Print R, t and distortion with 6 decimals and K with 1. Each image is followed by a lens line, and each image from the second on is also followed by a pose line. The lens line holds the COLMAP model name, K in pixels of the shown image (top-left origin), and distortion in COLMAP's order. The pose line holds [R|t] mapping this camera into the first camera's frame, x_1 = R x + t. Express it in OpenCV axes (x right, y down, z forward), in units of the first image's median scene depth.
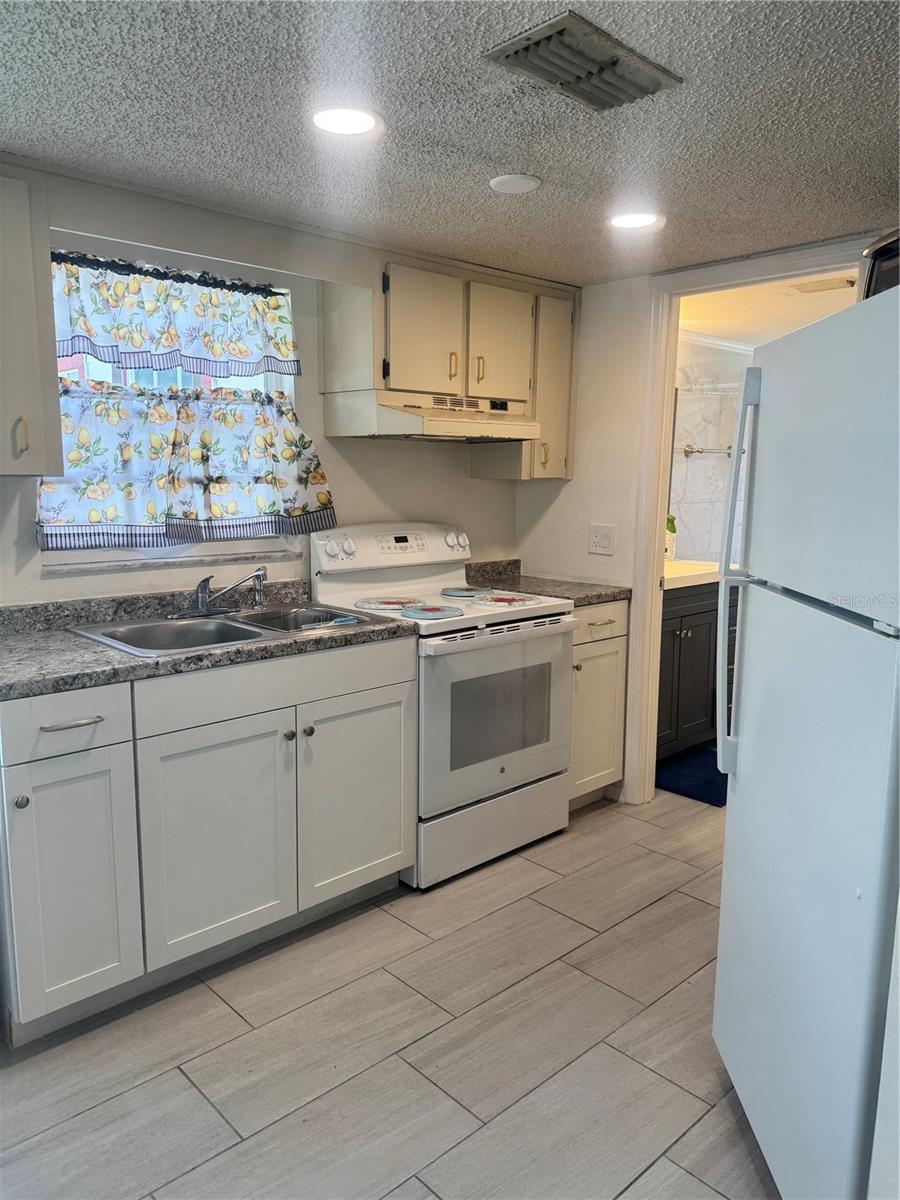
lens RADIAL K [[853.1, 0, 450.0], [0, 853.1, 600.0], [0, 0, 1]] dist [0.154568, -0.292886]
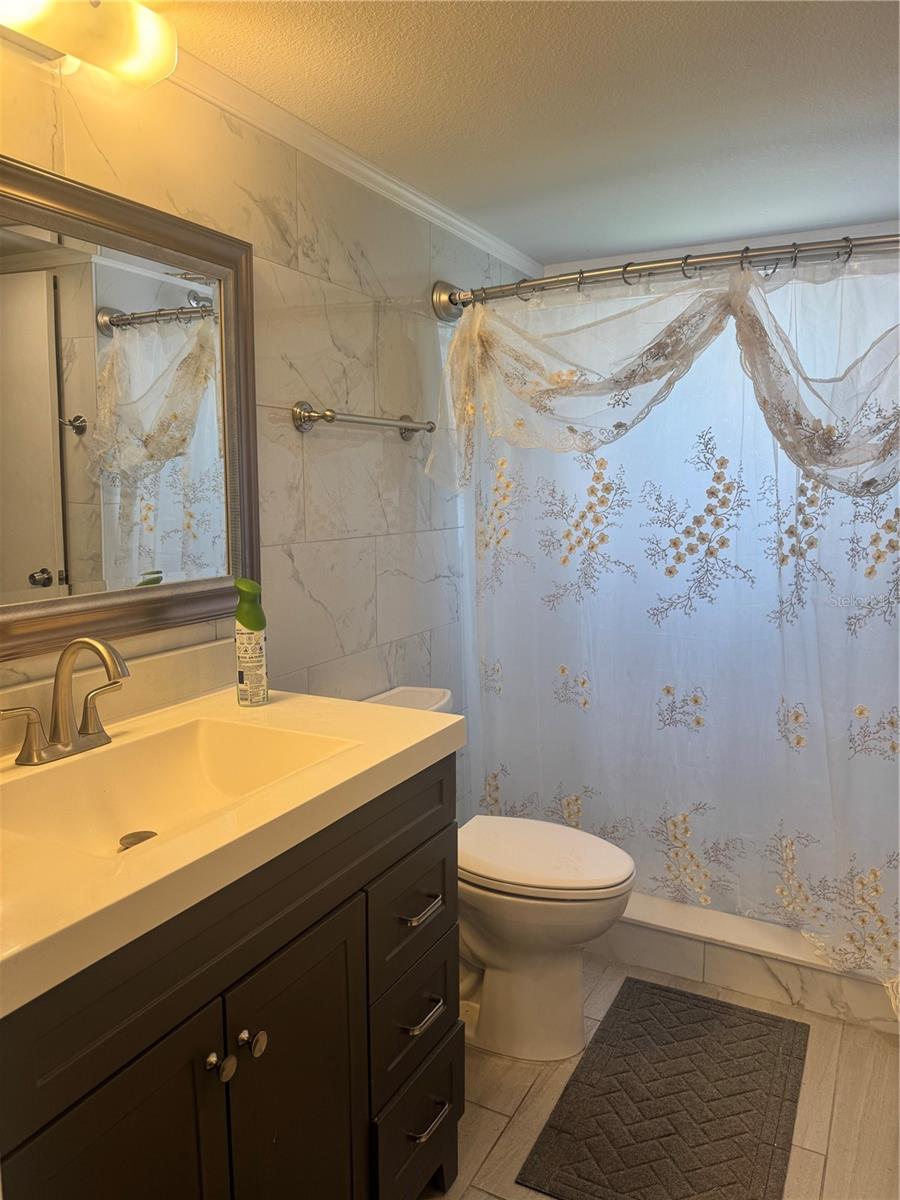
lens RADIAL K [[843.9, 0, 450.0], [0, 843.9, 600.0], [0, 0, 1]] dist [0.073051, -0.111727]
pose [[0.948411, -0.048085, 0.313377, 0.268507], [0.054400, 0.998454, -0.011435, -0.096910], [-0.312342, 0.027893, 0.949560, 0.755932]]
